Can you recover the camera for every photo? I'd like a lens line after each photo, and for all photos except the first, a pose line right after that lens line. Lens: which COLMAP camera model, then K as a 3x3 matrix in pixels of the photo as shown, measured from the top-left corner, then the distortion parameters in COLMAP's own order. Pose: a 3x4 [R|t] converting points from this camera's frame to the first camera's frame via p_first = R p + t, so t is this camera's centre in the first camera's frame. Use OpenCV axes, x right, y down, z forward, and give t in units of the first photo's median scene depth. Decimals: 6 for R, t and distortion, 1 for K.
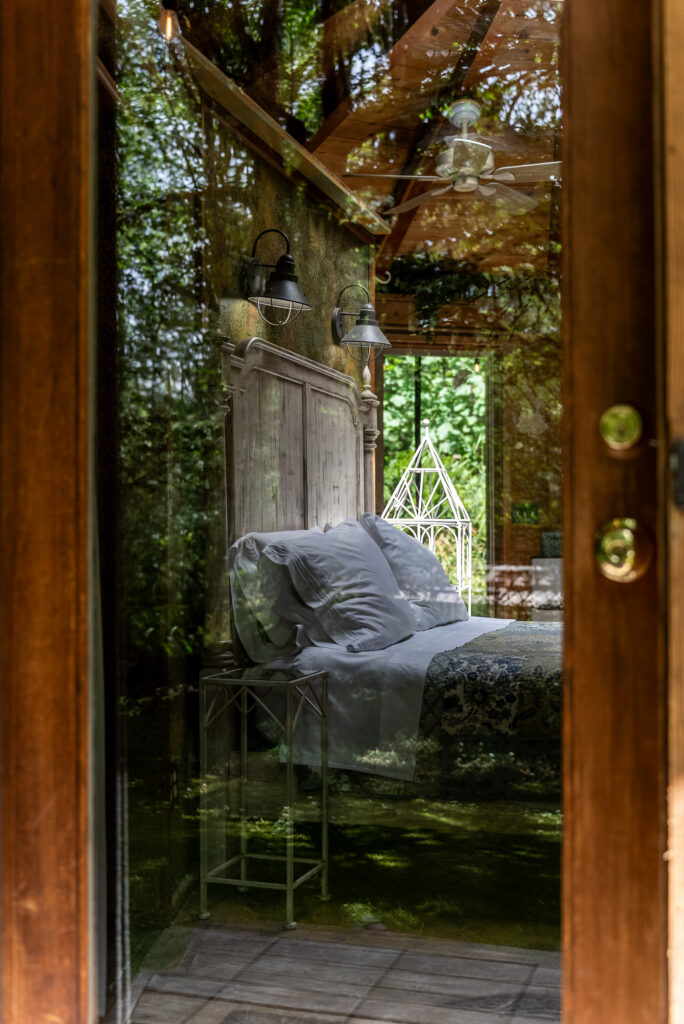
lens RADIAL K [[1178.1, 0, 341.0], [0, 1178.1, 519.9], [0, 0, 1]] dist [0.011427, 0.000000]
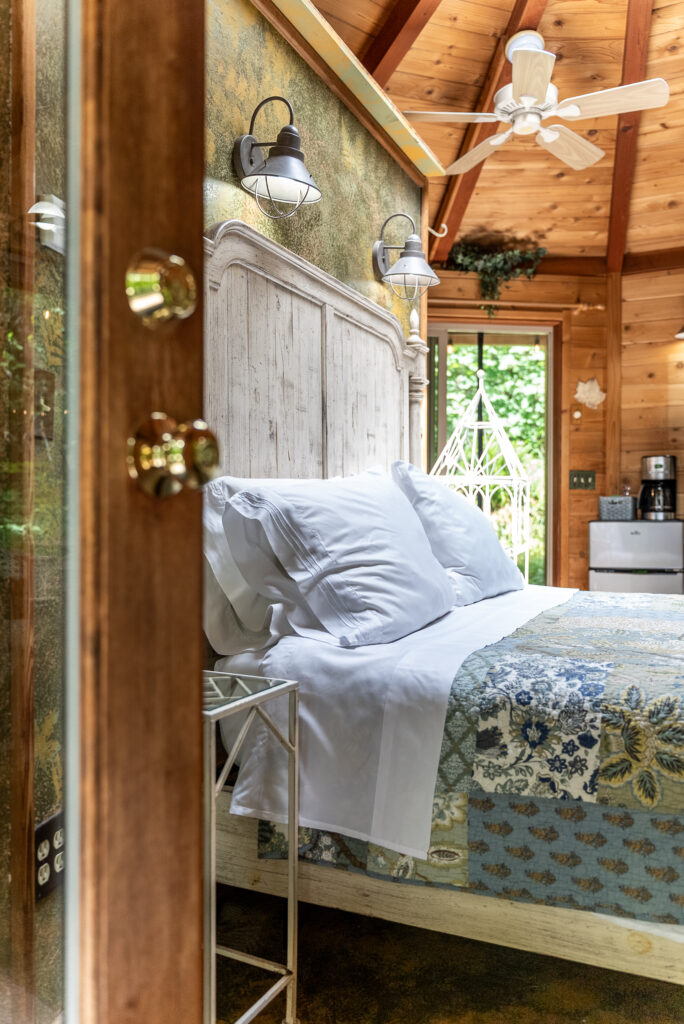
lens RADIAL K [[814.7, 0, 347.5], [0, 814.7, 501.3], [0, 0, 1]] dist [0.007079, 0.006280]
pose [[0.993556, 0.007271, -0.113111, 0.060379], [-0.006837, 0.999968, 0.004224, 0.023972], [0.113138, -0.003424, 0.993573, 0.505220]]
